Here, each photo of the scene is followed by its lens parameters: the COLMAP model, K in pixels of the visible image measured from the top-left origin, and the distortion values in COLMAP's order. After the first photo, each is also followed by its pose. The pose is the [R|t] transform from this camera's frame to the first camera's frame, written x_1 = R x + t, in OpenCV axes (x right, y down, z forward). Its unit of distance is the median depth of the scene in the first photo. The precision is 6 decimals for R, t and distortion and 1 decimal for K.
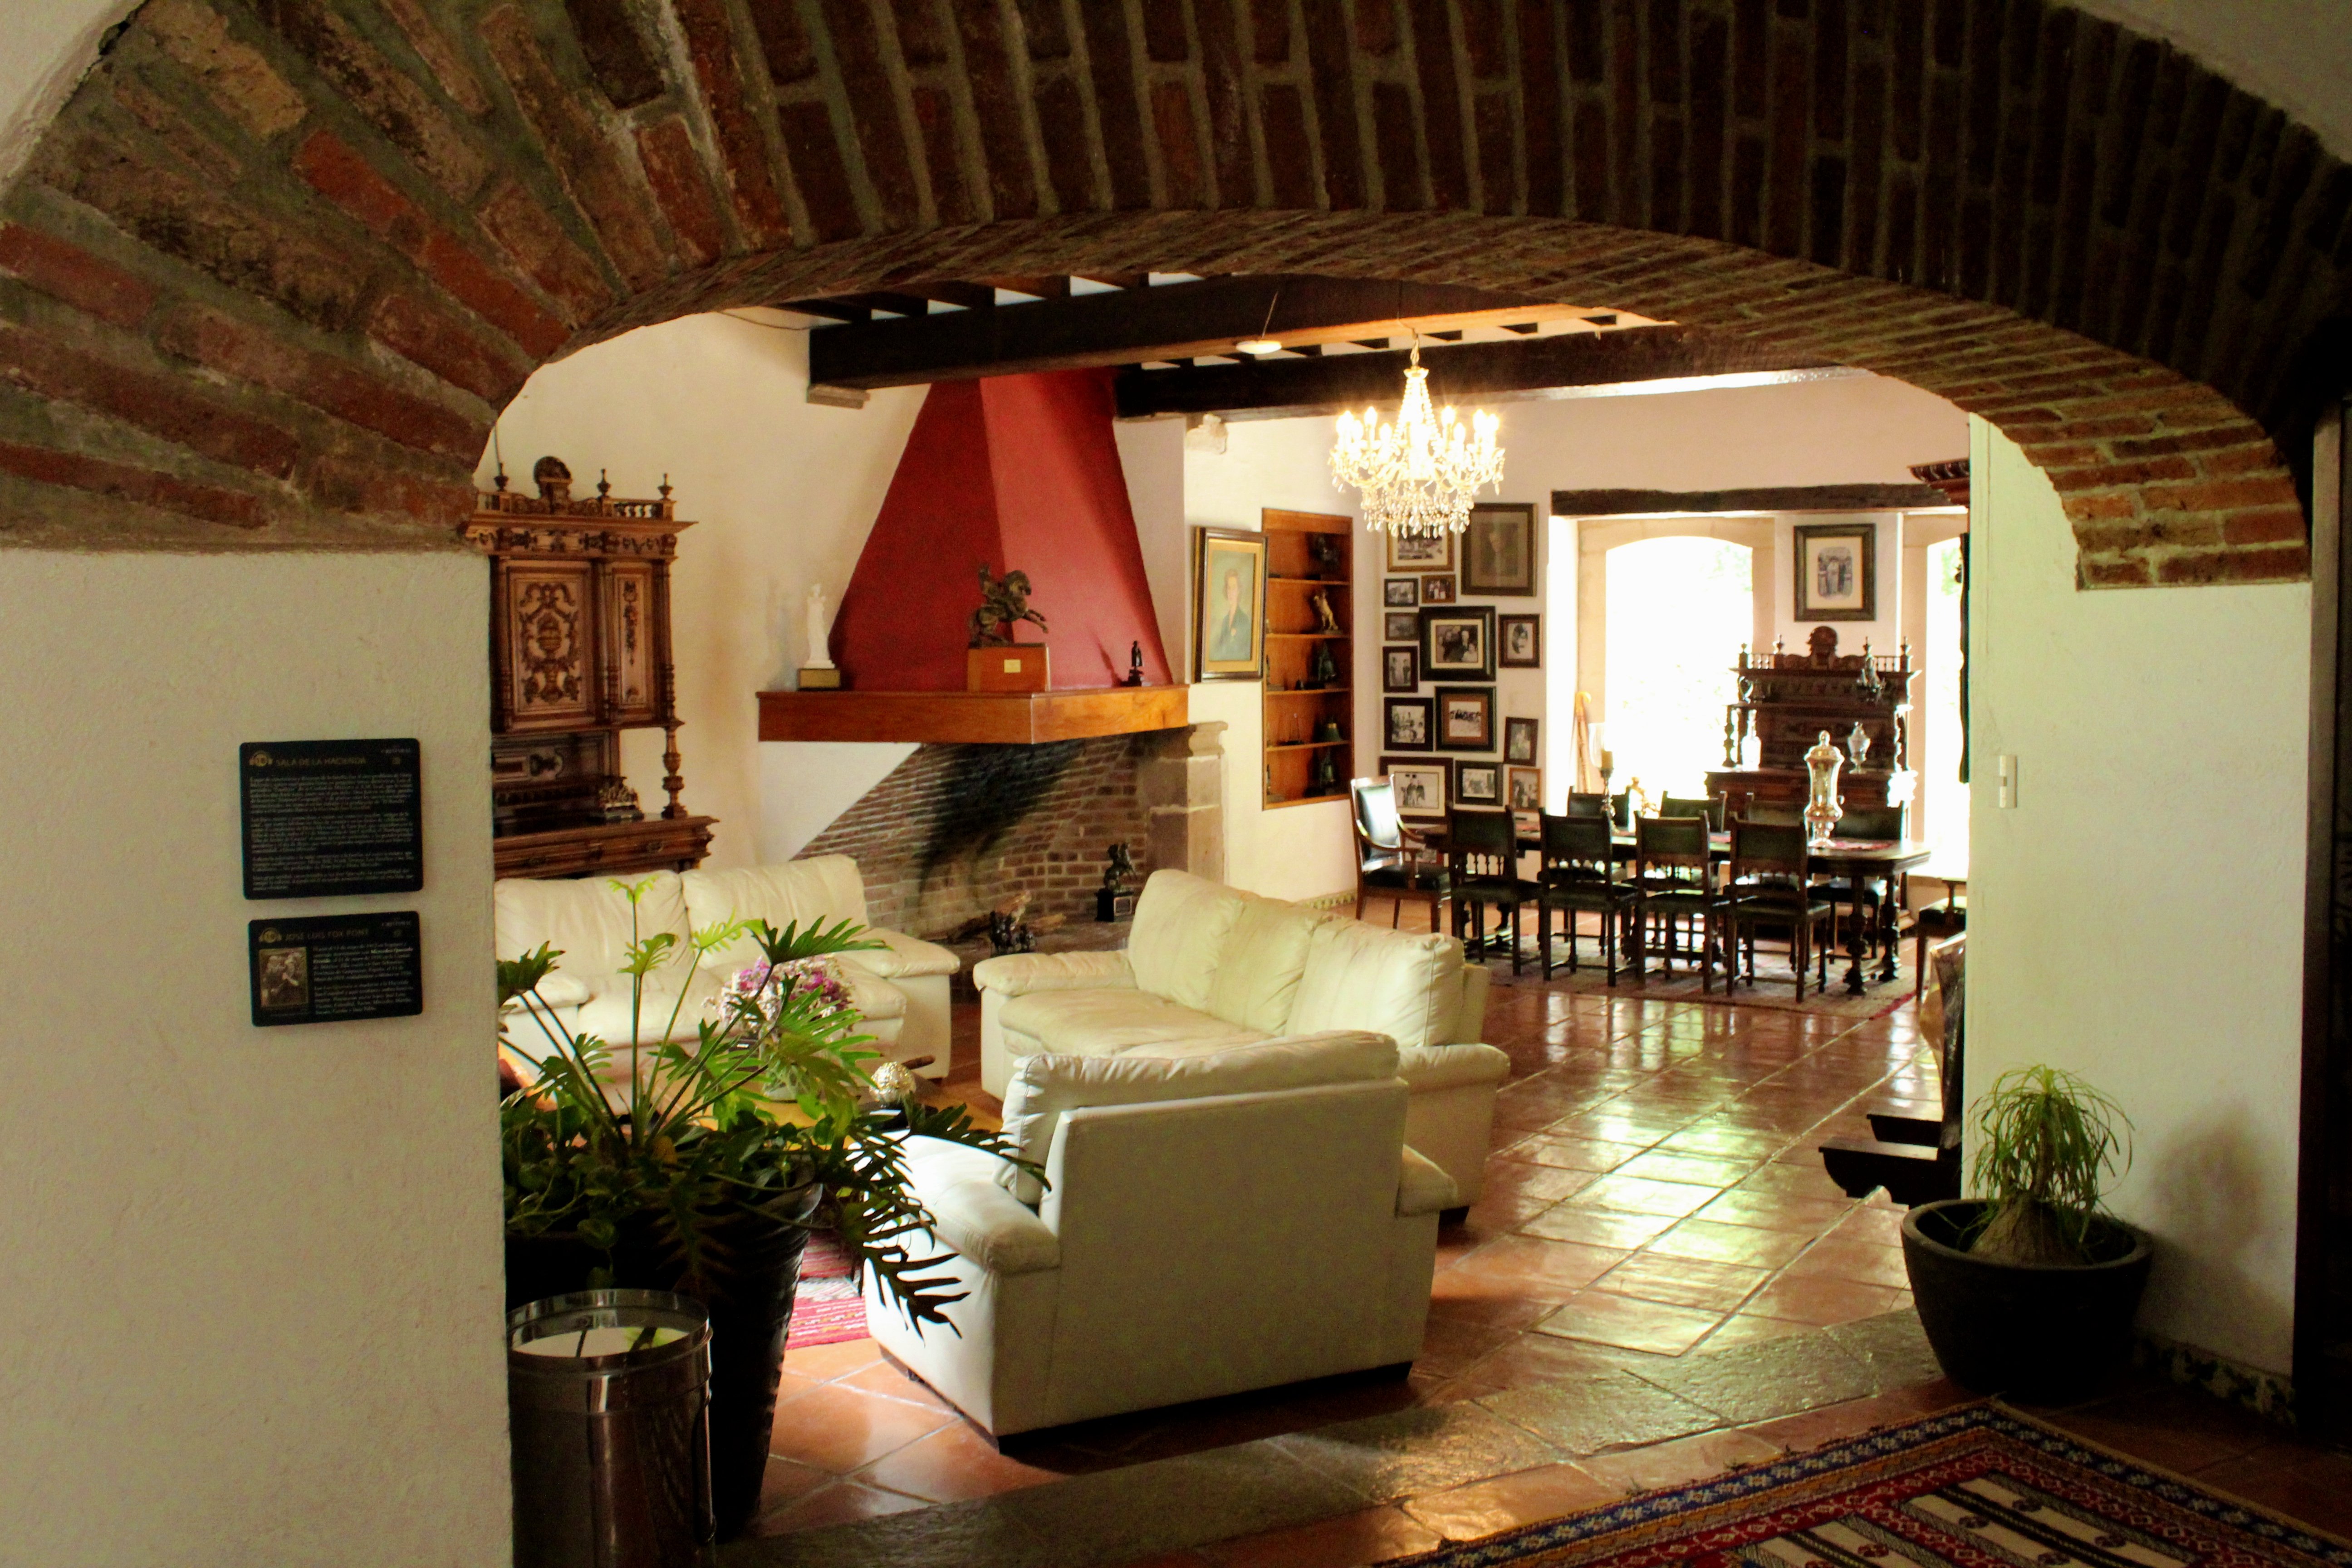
lens RADIAL K [[2134.3, 0, 1177.4], [0, 2134.3, 781.1], [0, 0, 1]] dist [-0.113295, 0.000000]
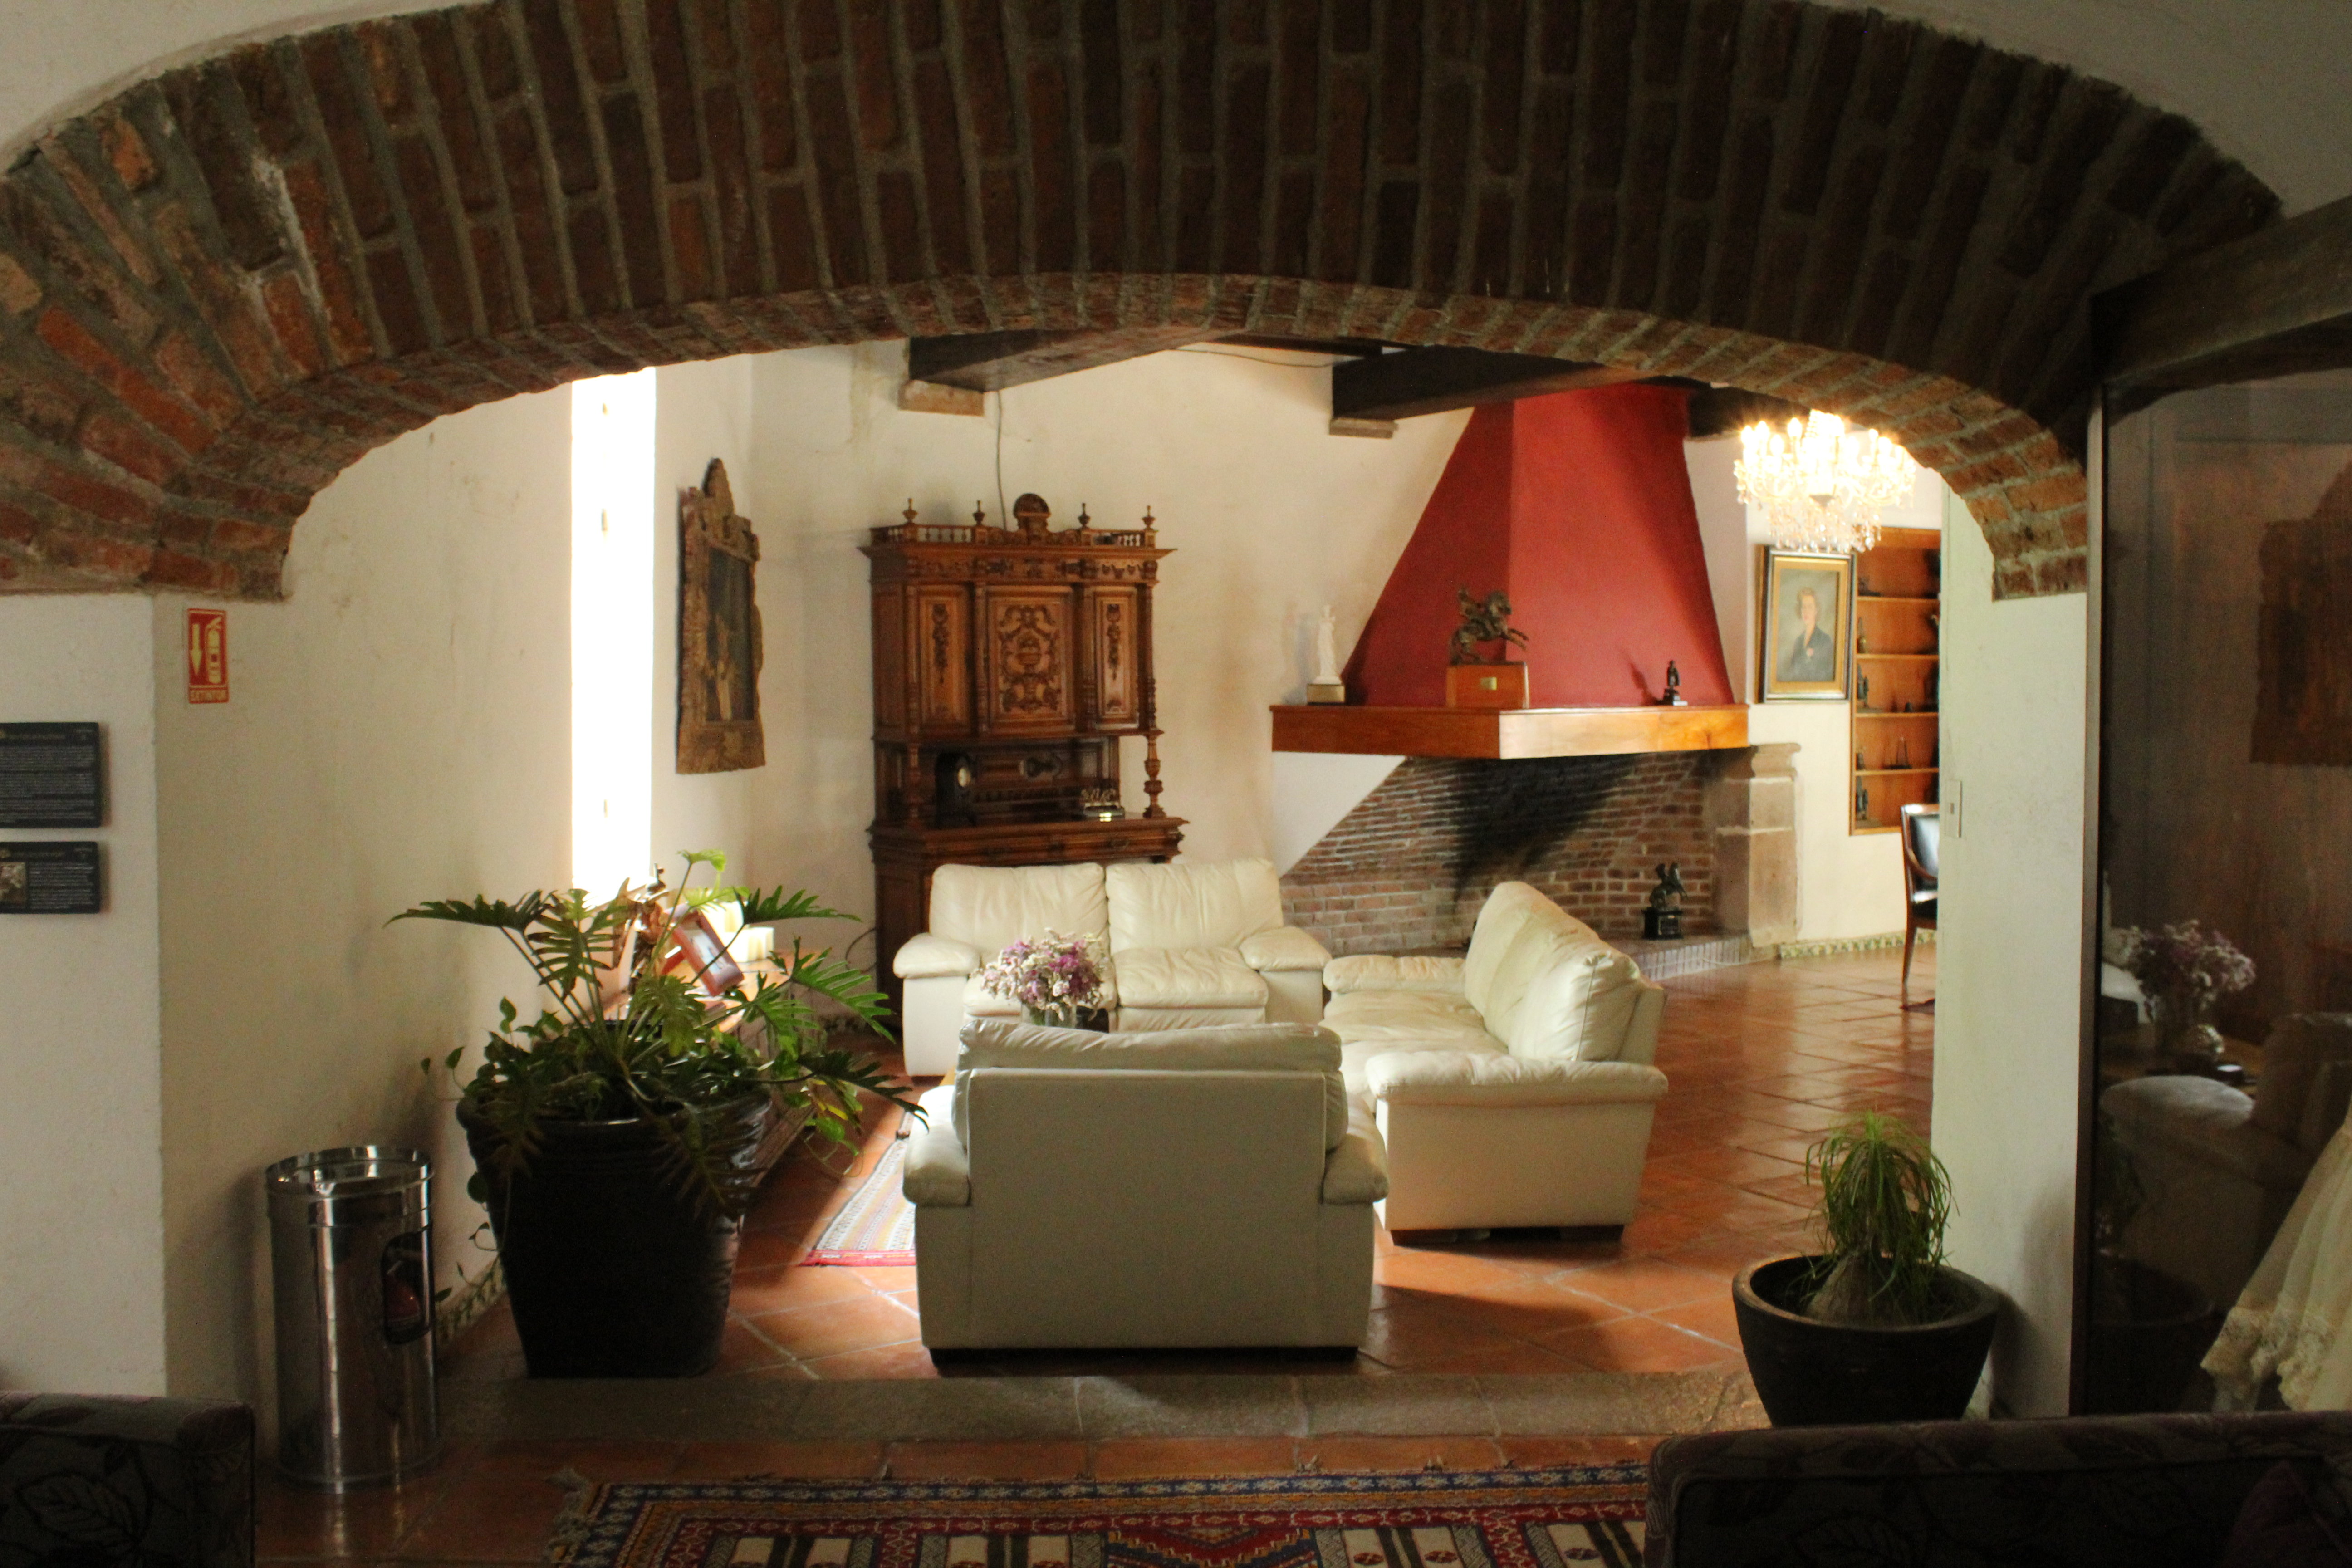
lens RADIAL K [[2134.3, 0, 1223.2], [0, 2134.3, 772.2], [0, 0, 1]] dist [-0.113295, 0.000000]
pose [[0.907679, 0.023752, -0.418993, 0.587197], [-0.029496, 0.999539, -0.007237, 0.000900], [0.418628, 0.018927, 0.907961, 0.022416]]
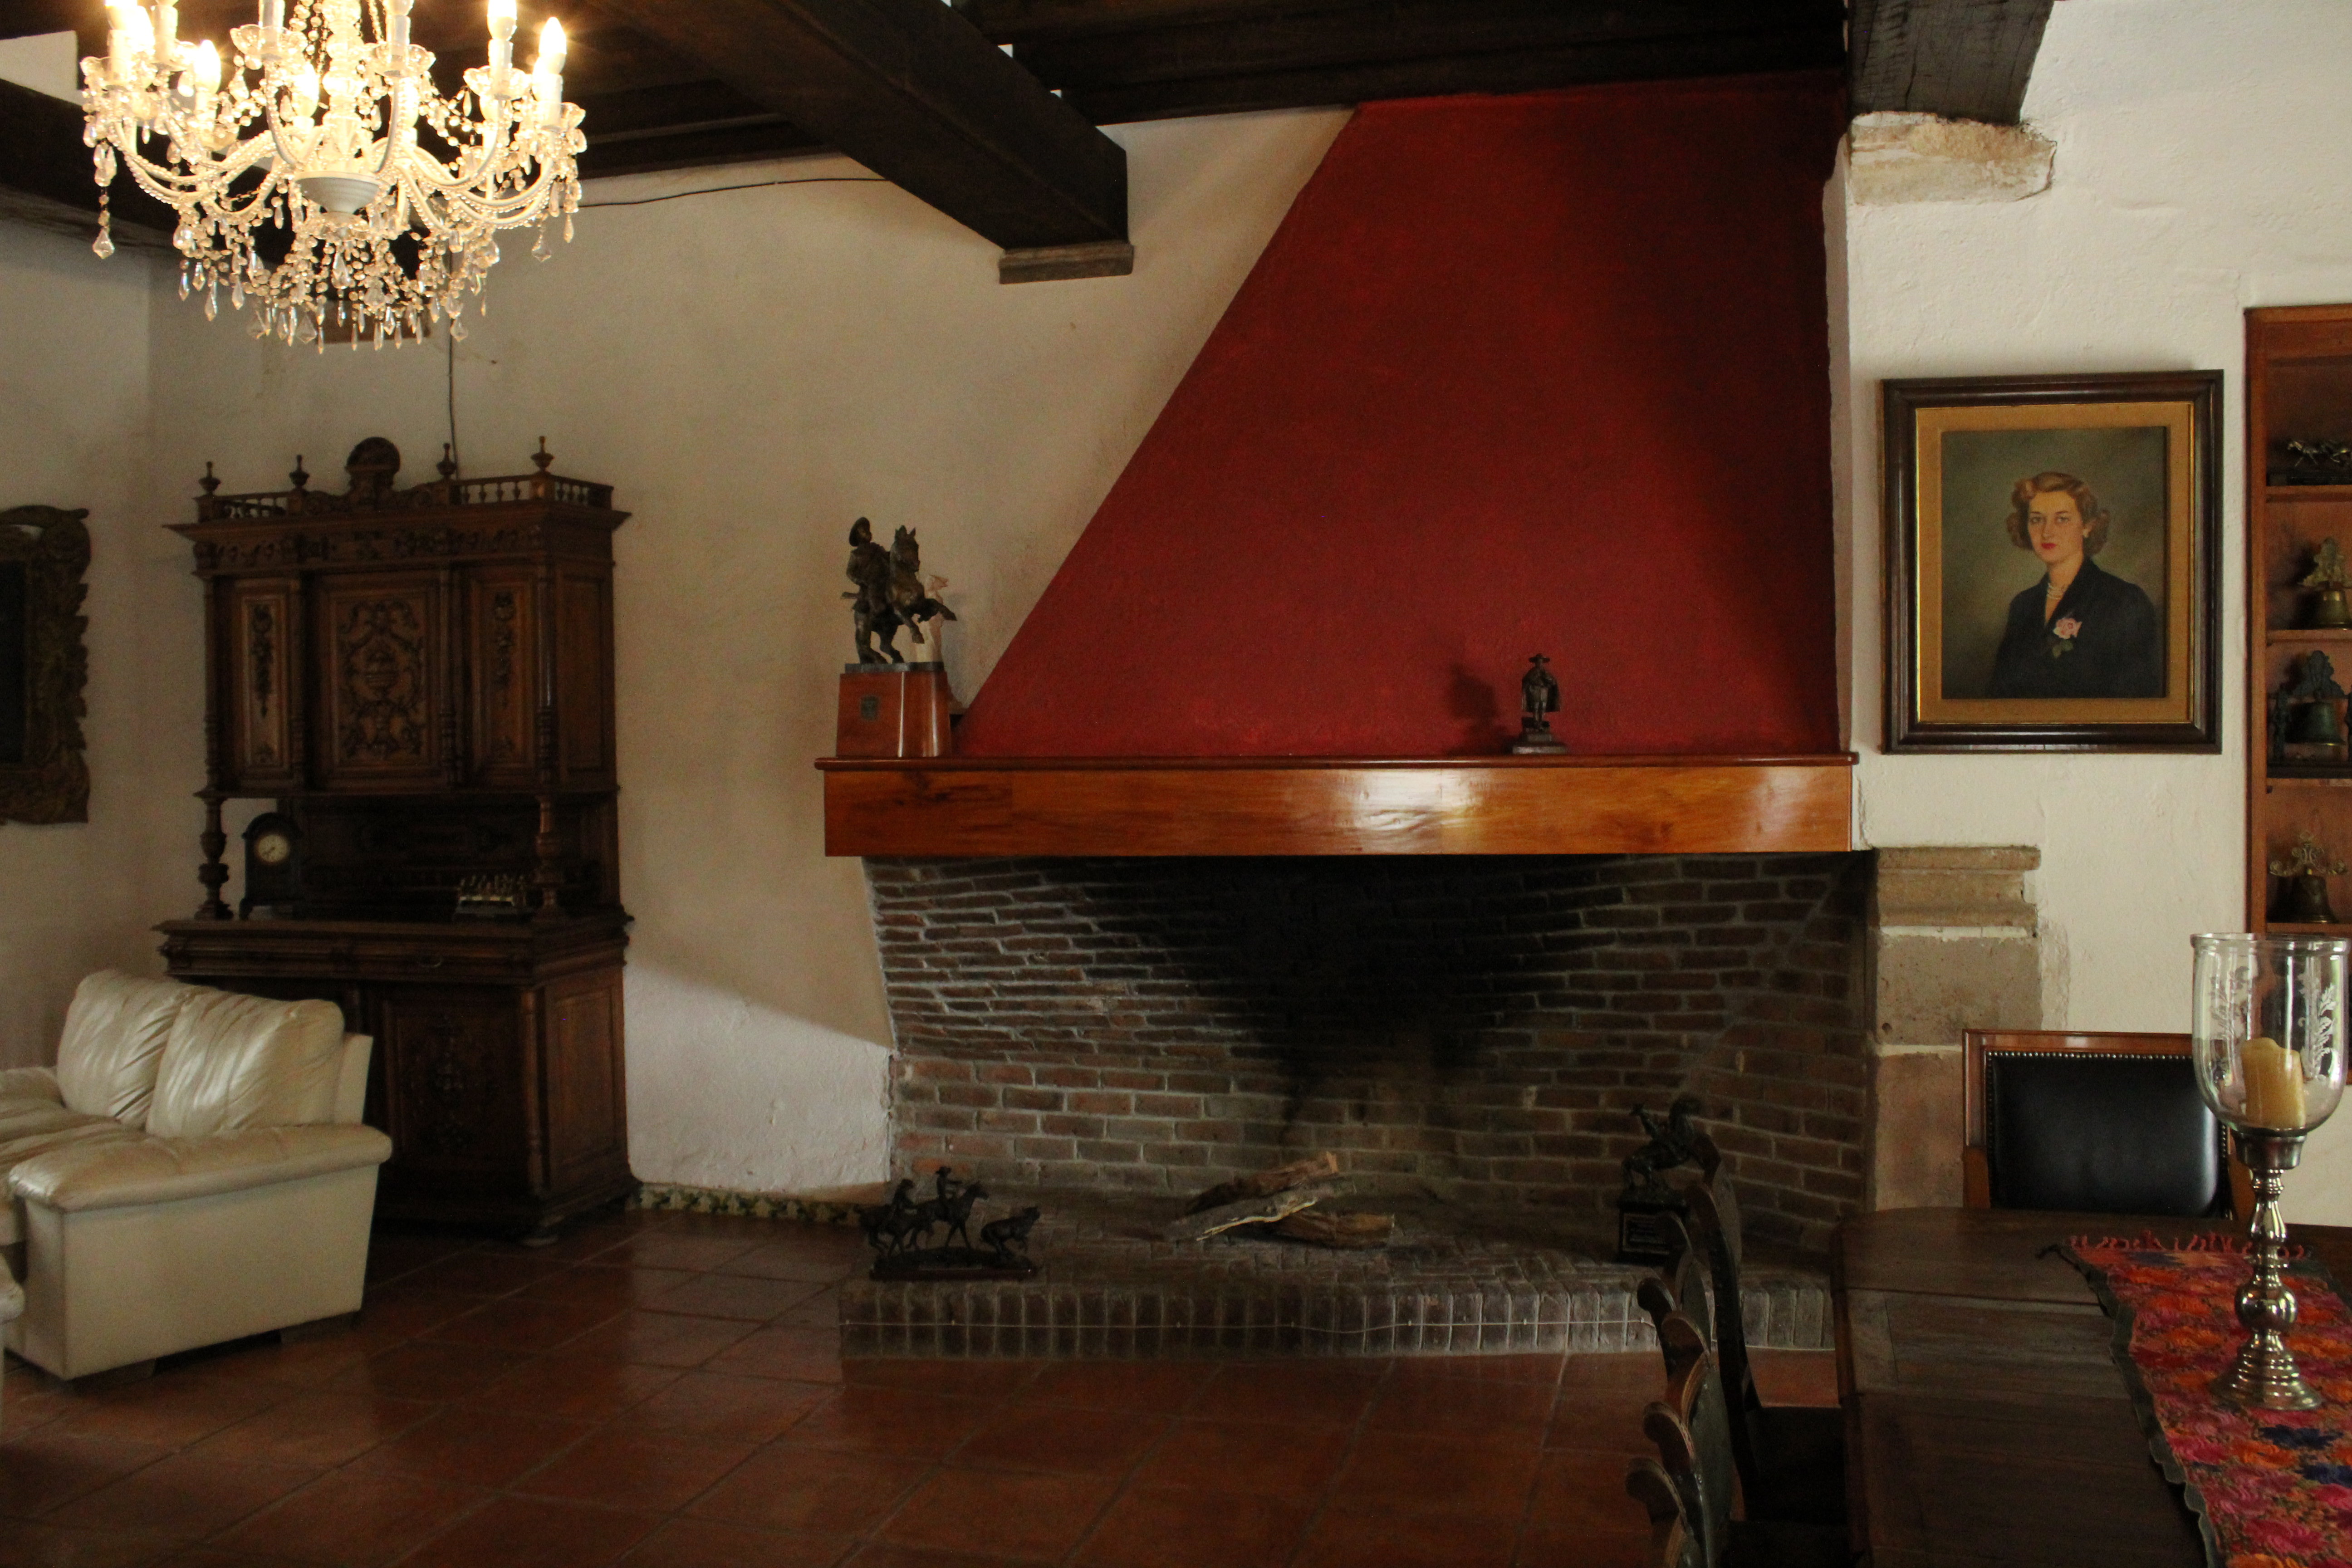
lens RADIAL K [[2005.0, 0, 1164.1], [0, 2005.0, 783.9], [0, 0, 1]] dist [-0.125636, 0.096019]
pose [[0.311356, 0.021861, -0.950042, 1.010513], [-0.056674, 0.998383, 0.004399, -0.099295], [0.948602, 0.052473, 0.312091, 2.234699]]
